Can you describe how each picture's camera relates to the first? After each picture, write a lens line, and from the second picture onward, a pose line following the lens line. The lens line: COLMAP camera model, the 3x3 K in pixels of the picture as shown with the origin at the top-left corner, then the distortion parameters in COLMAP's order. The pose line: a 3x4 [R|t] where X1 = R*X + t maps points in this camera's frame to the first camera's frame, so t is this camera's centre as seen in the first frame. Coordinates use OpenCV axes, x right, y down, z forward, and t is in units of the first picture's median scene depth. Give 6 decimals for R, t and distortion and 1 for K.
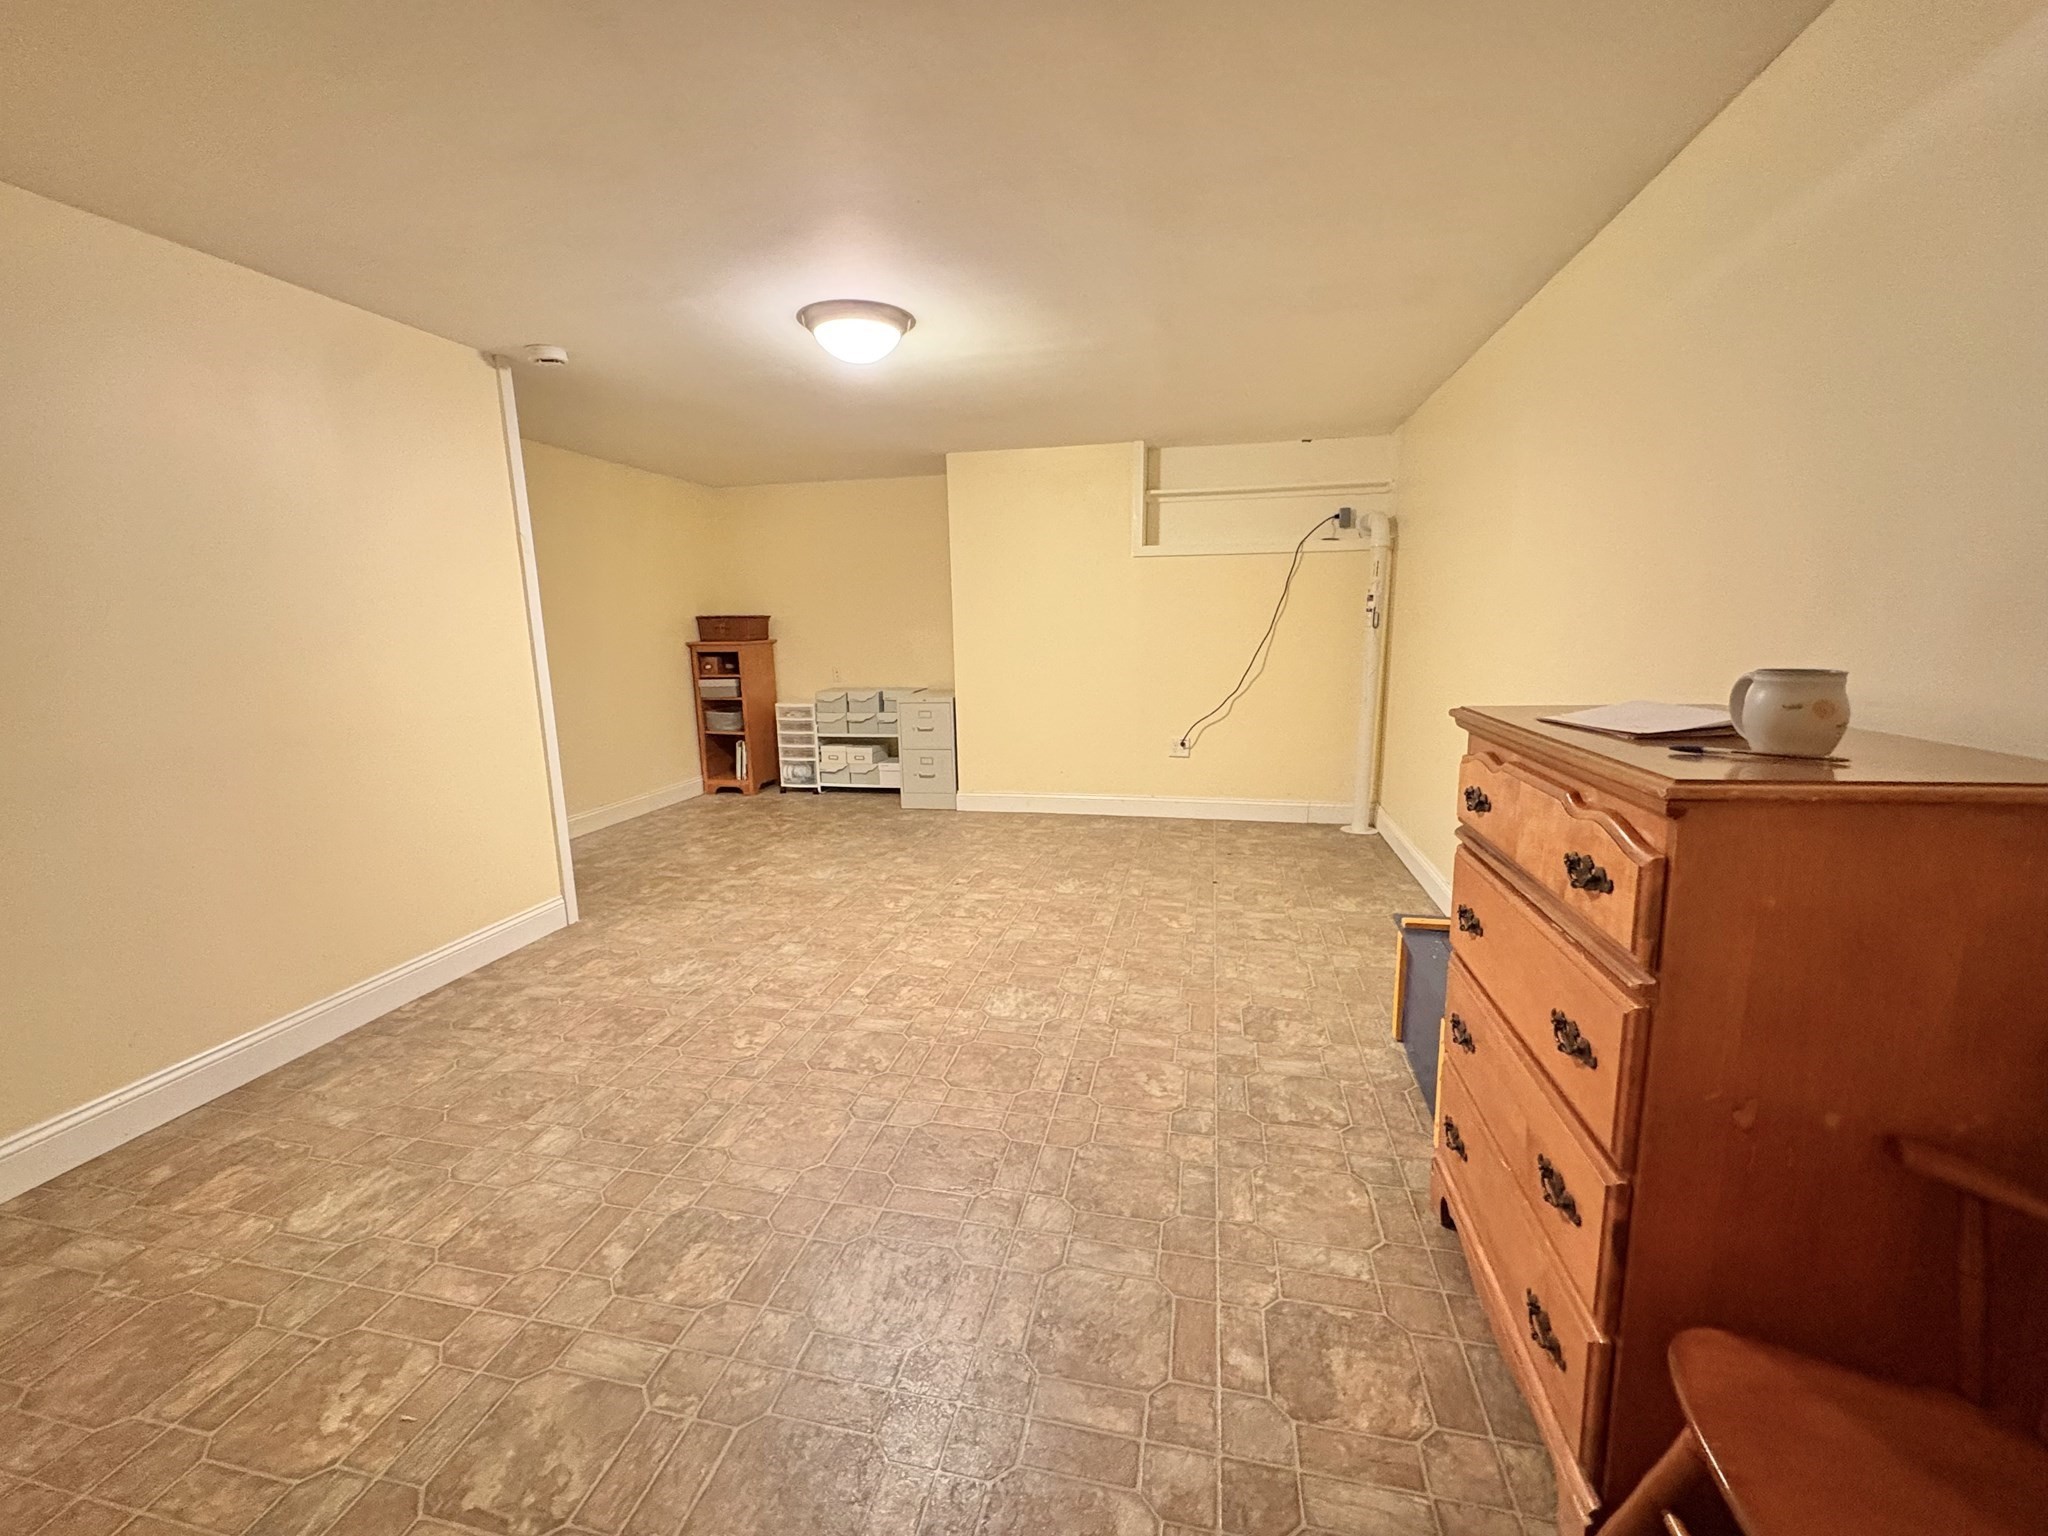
lens RADIAL K [[837.6, 0, 1024.0], [0, 837.6, 768.0], [0, 0, 1]] dist [-0.000157, 0.000045]
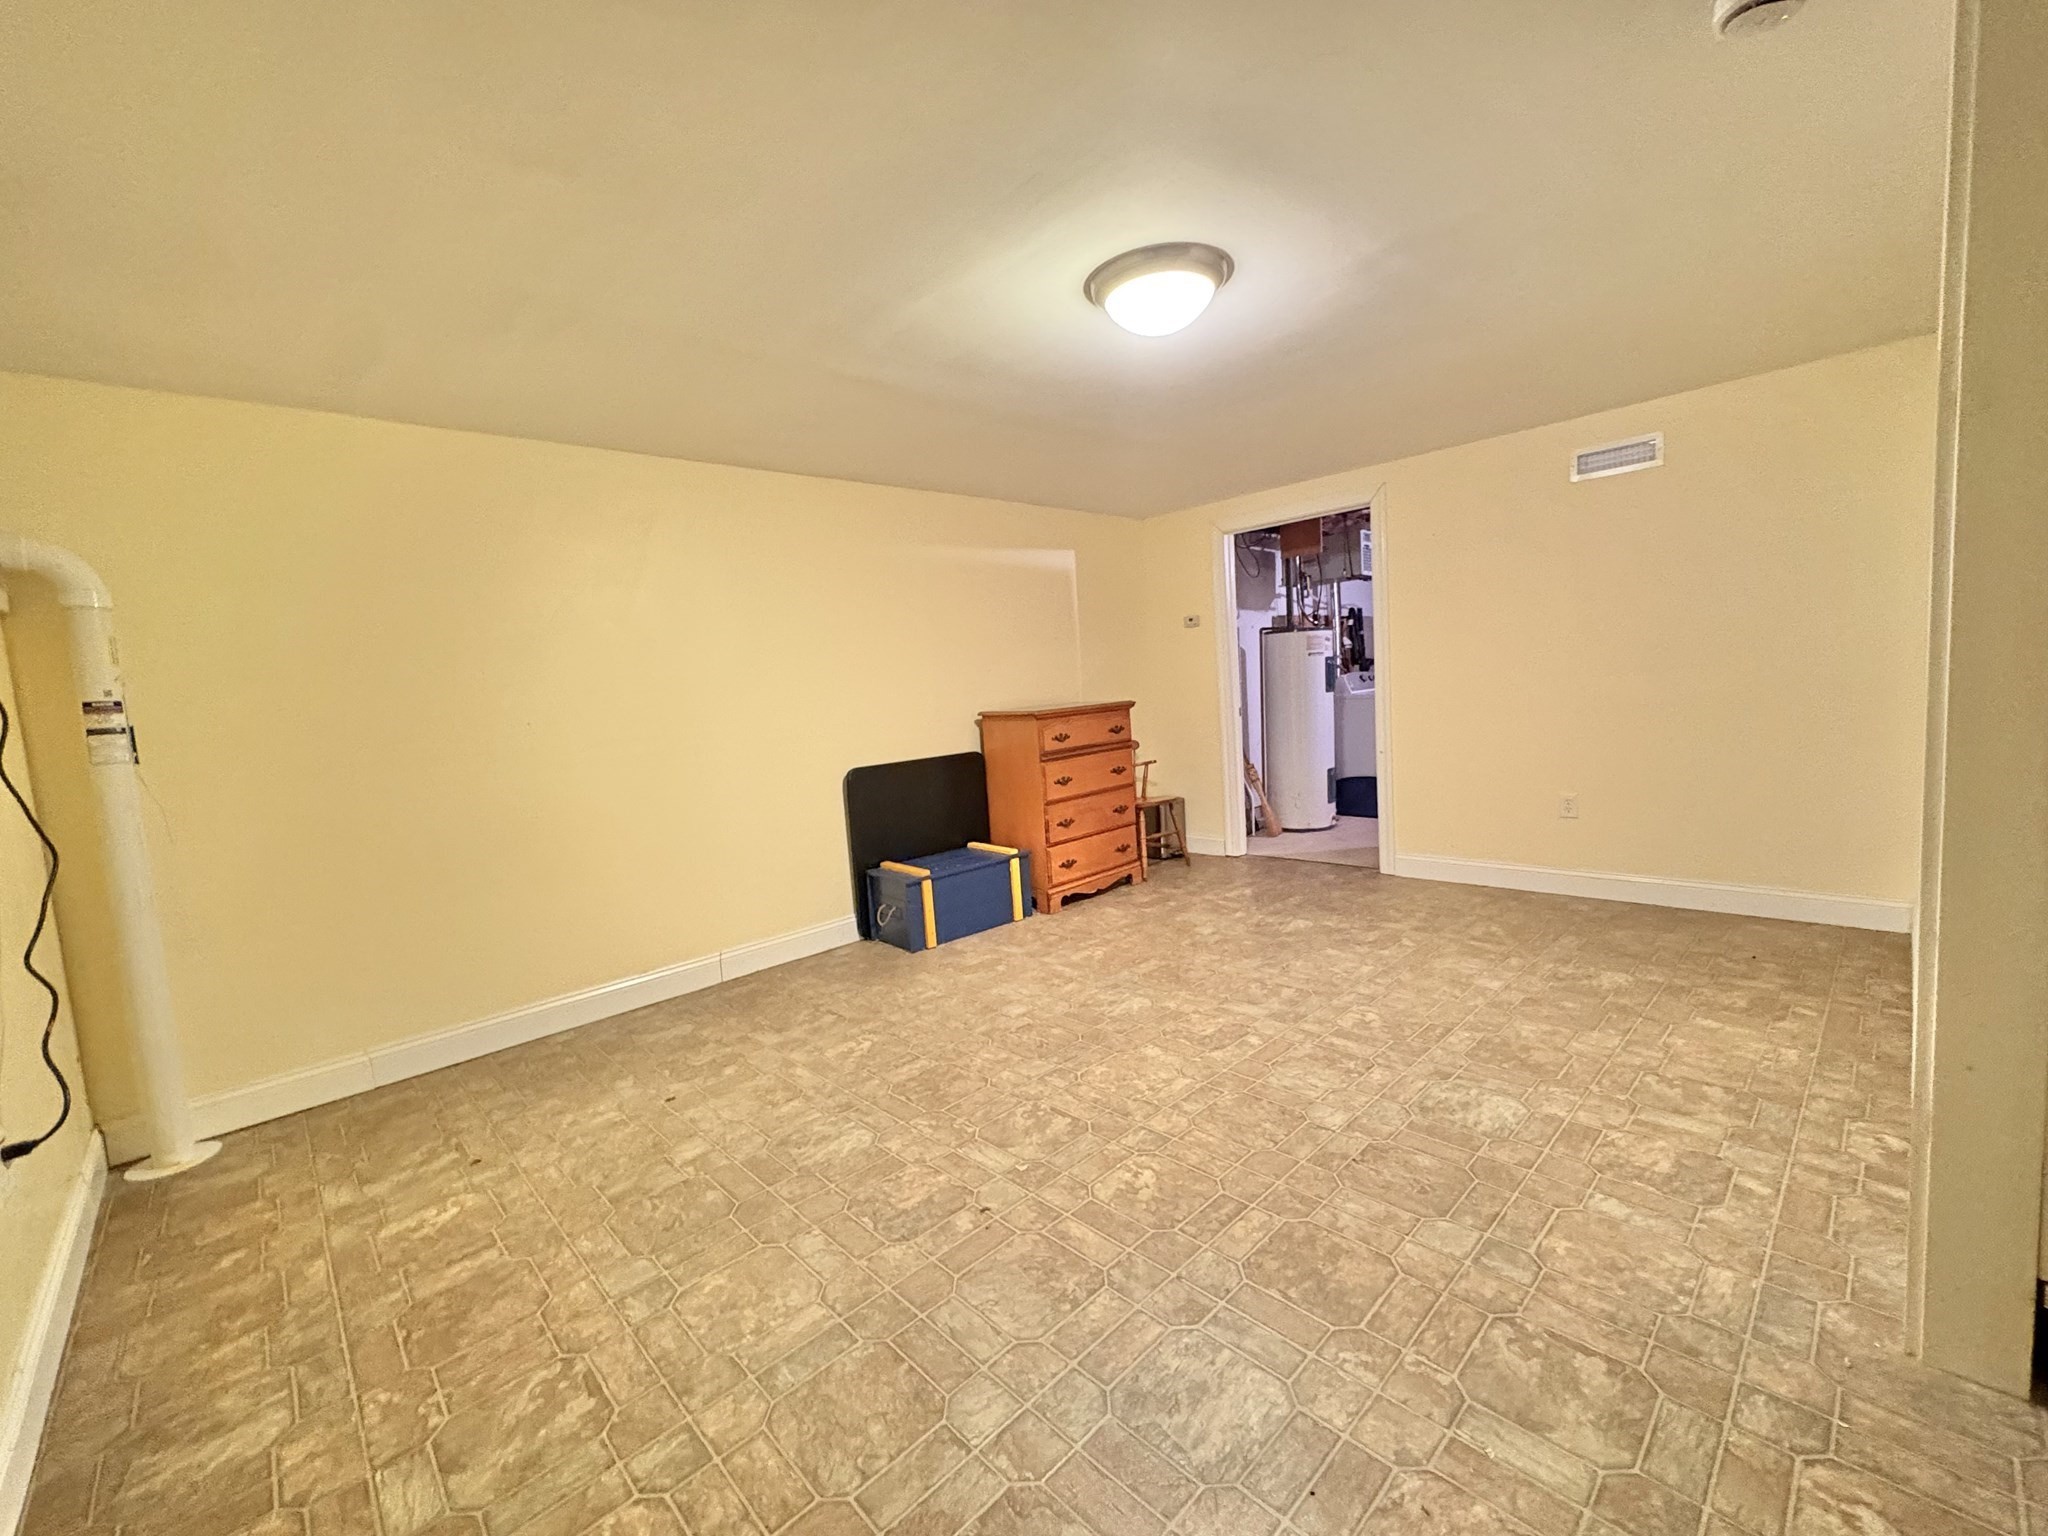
lens RADIAL K [[837.6, 0, 1024.0], [0, 837.6, 768.0], [0, 0, 1]] dist [-0.000157, 0.000045]
pose [[-0.824596, 0.019778, 0.565376, -0.514201], [0.183783, 0.954548, 0.234654, -0.293018], [-0.535037, 0.297401, -0.790751, 1.762844]]
